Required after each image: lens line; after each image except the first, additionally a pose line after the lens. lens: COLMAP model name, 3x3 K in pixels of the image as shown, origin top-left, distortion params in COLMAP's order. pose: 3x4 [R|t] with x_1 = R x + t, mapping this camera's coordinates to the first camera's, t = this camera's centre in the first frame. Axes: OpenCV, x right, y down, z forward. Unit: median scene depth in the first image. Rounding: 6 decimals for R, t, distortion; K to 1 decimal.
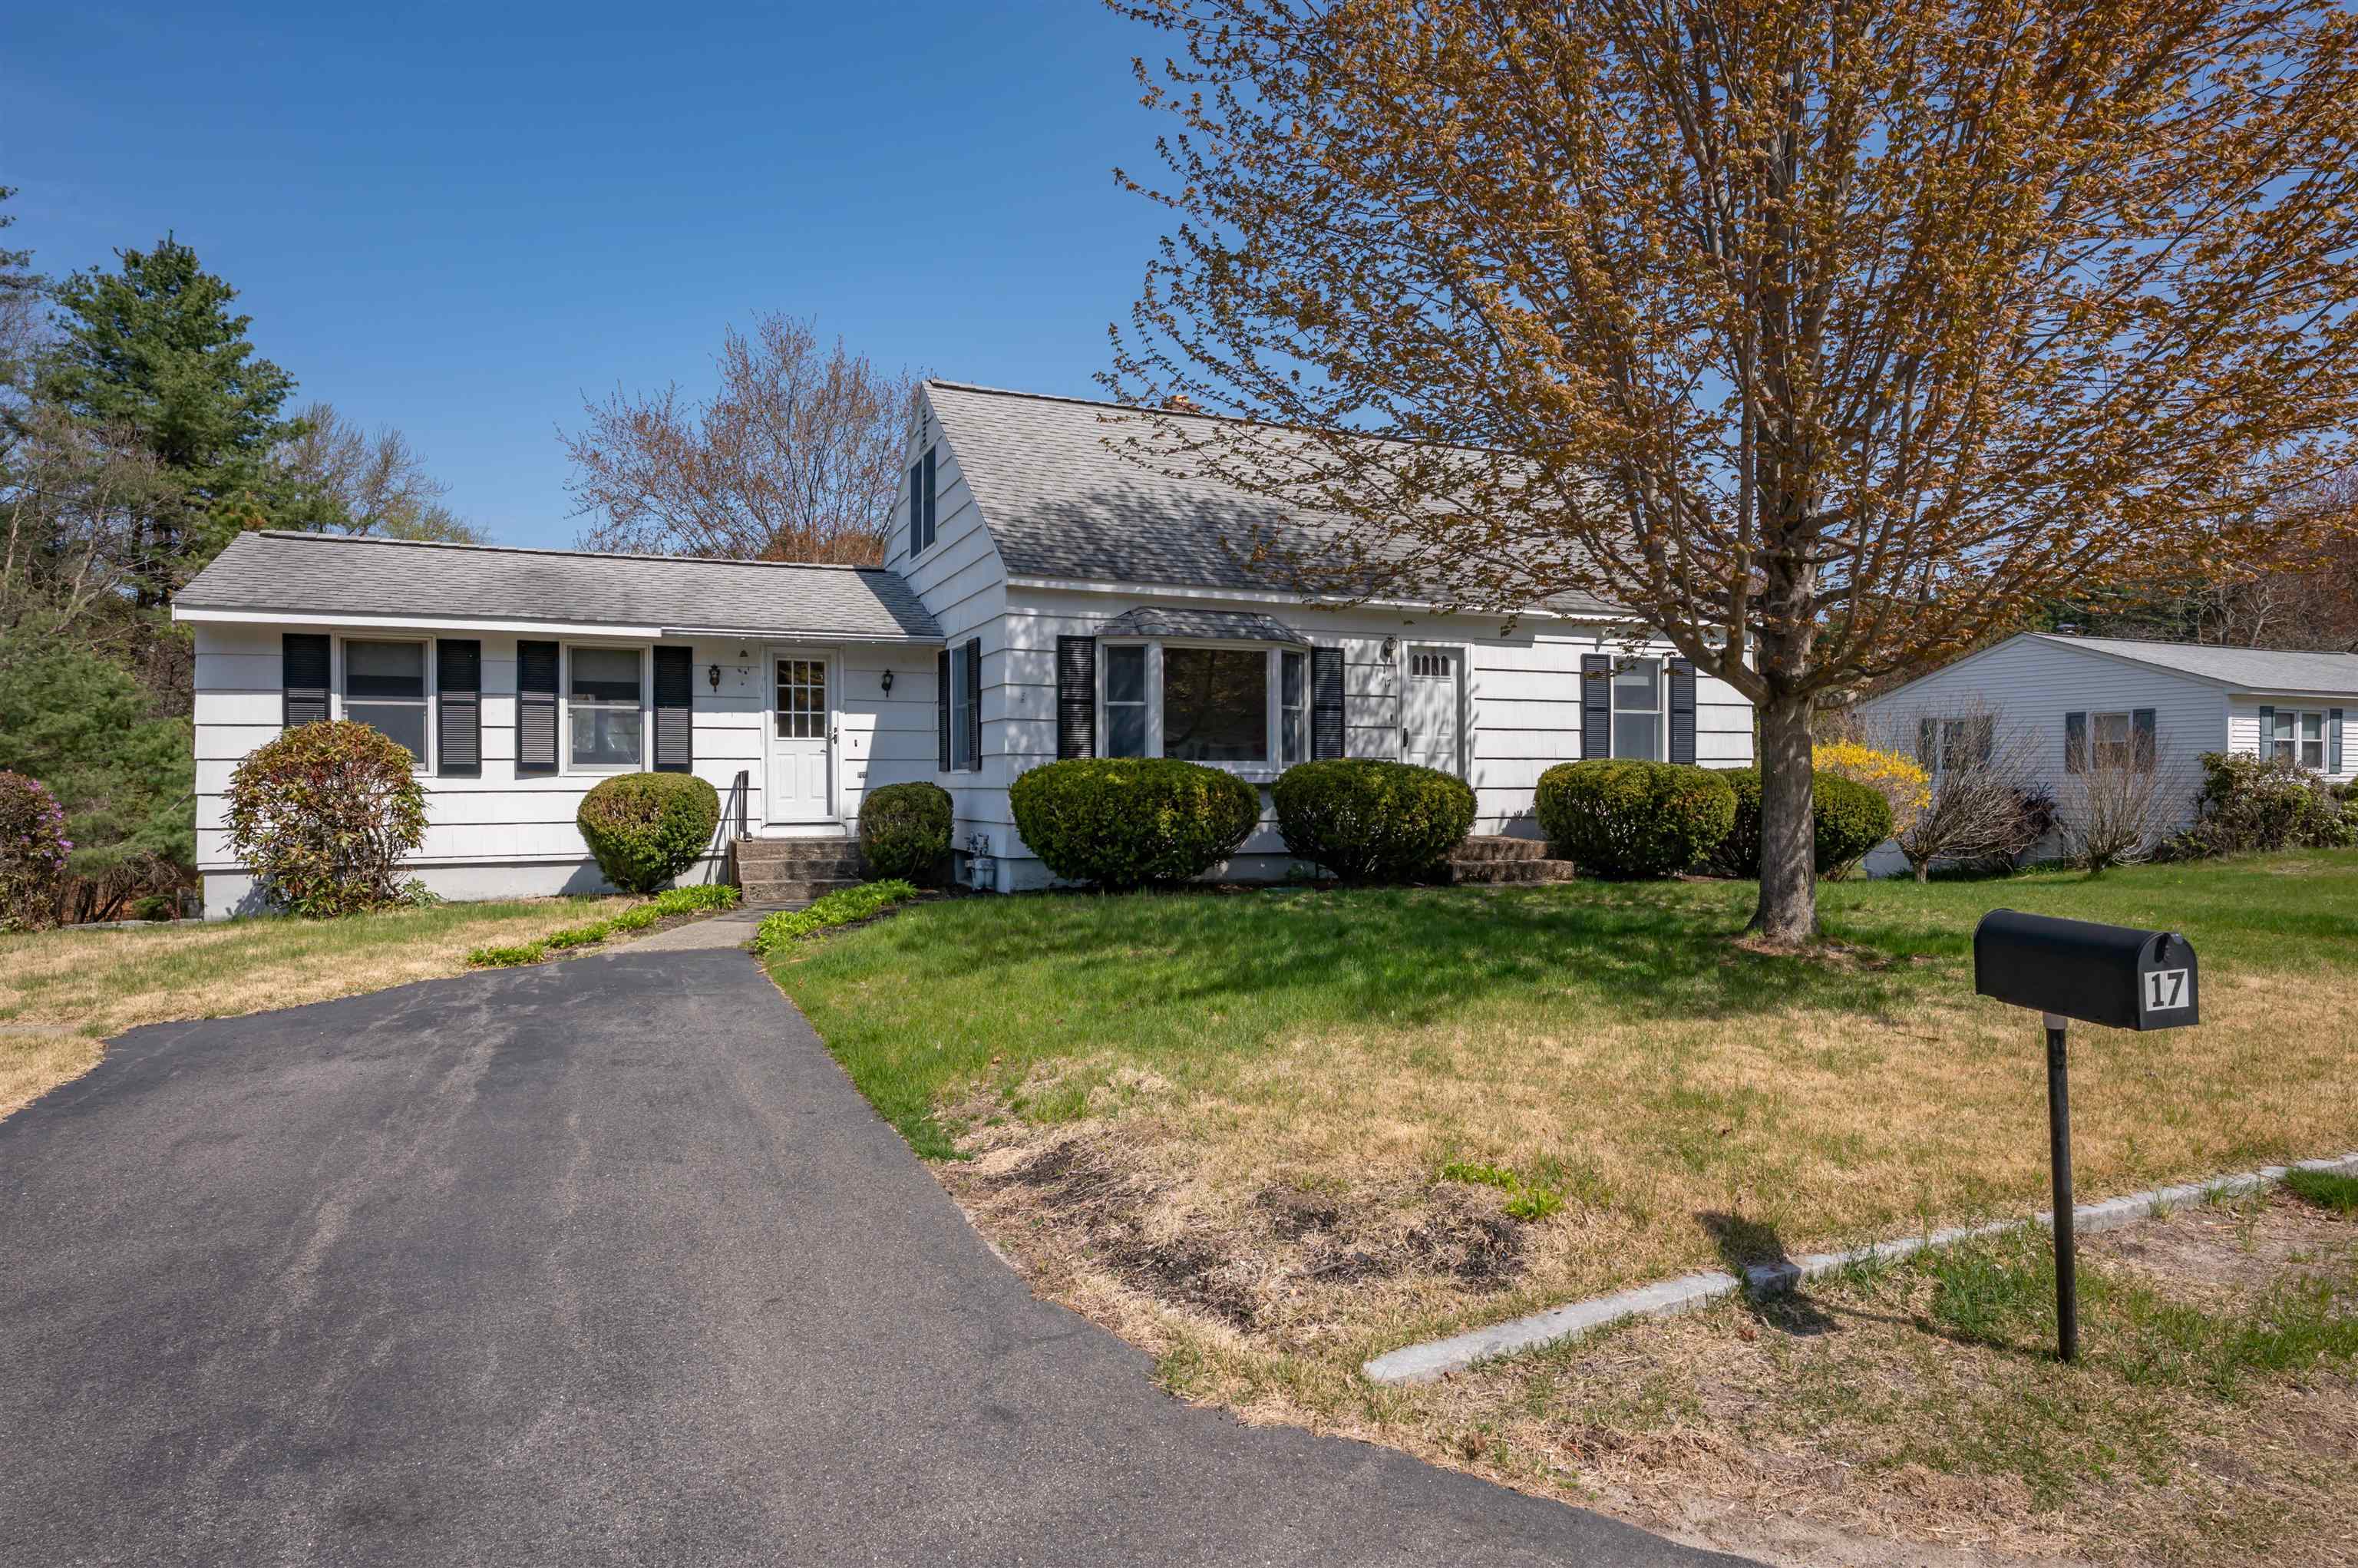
lens RADIAL K [[1303.4, 0, 1178.8], [0, 1303.4, 781.1], [0, 0, 1]] dist [-0.001625, -0.000077]
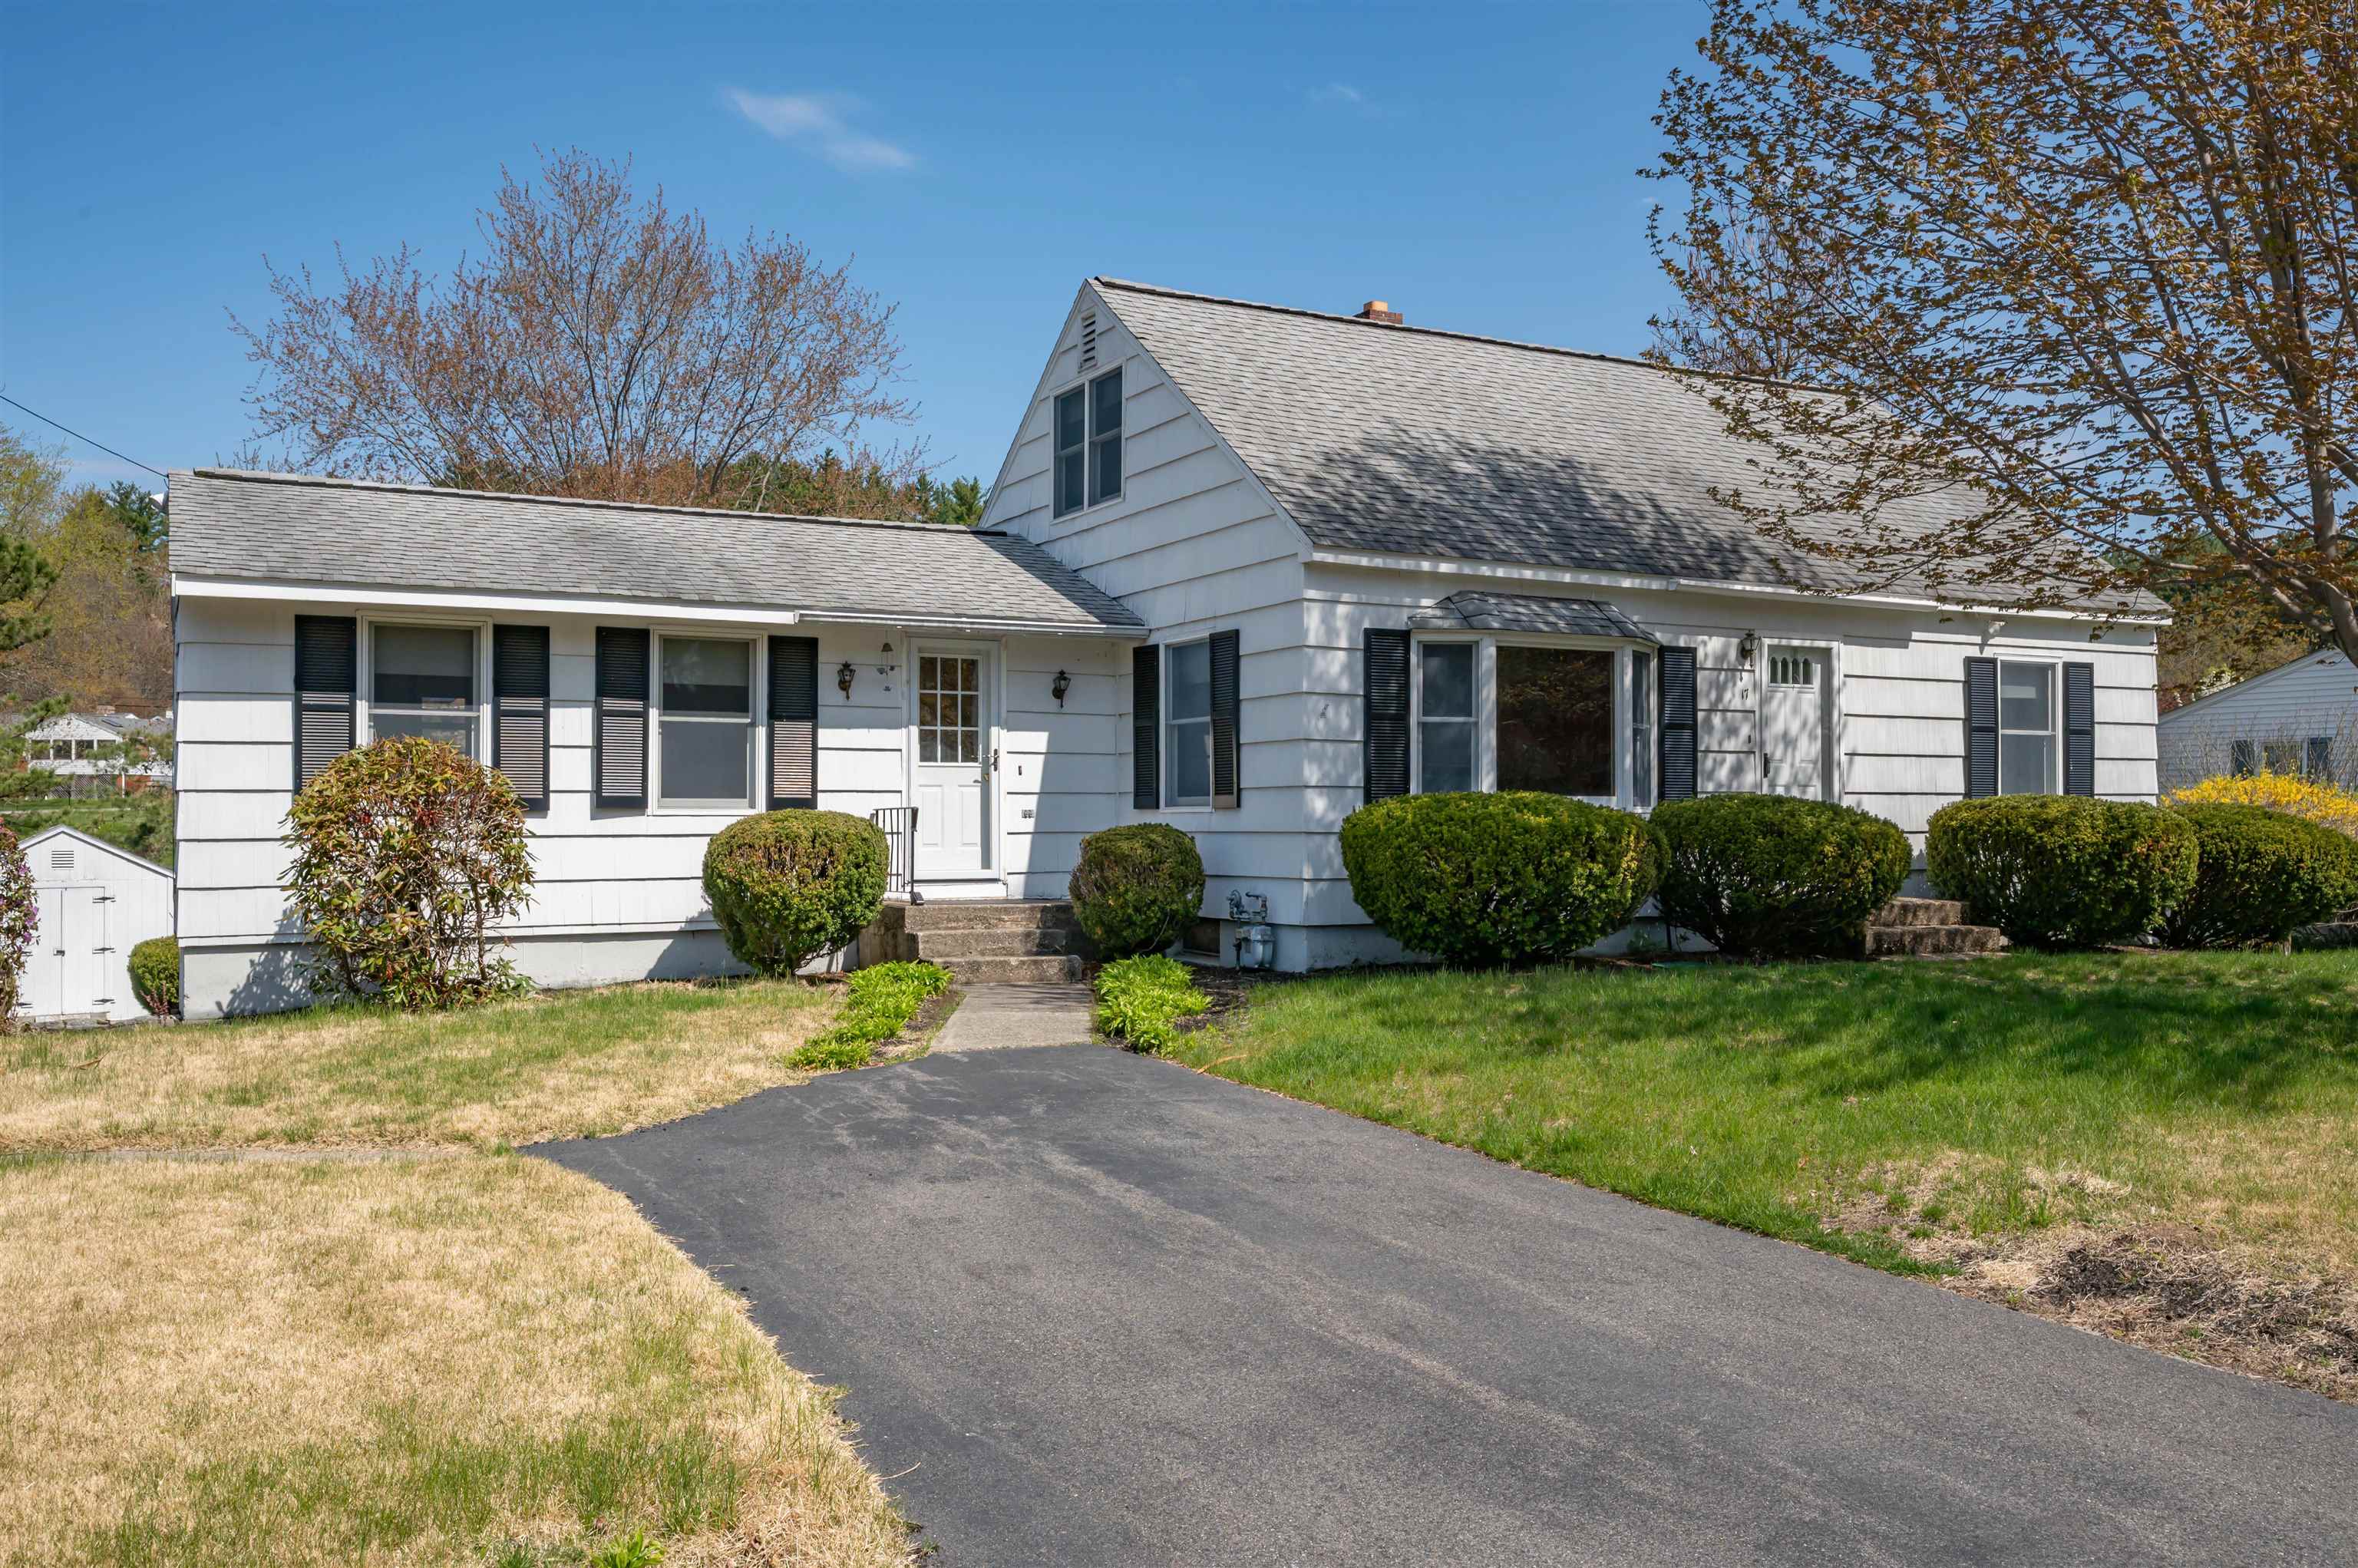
lens RADIAL K [[1864.2, 0, 1179.0], [0, 1864.2, 784.0], [0, 0, 1]] dist [0.000661, -0.002032]
pose [[0.996793, 0.002746, 0.079978, -0.261001], [-0.001091, 0.999785, -0.020724, 0.000112], [-0.080018, 0.020570, 0.996581, -0.055269]]
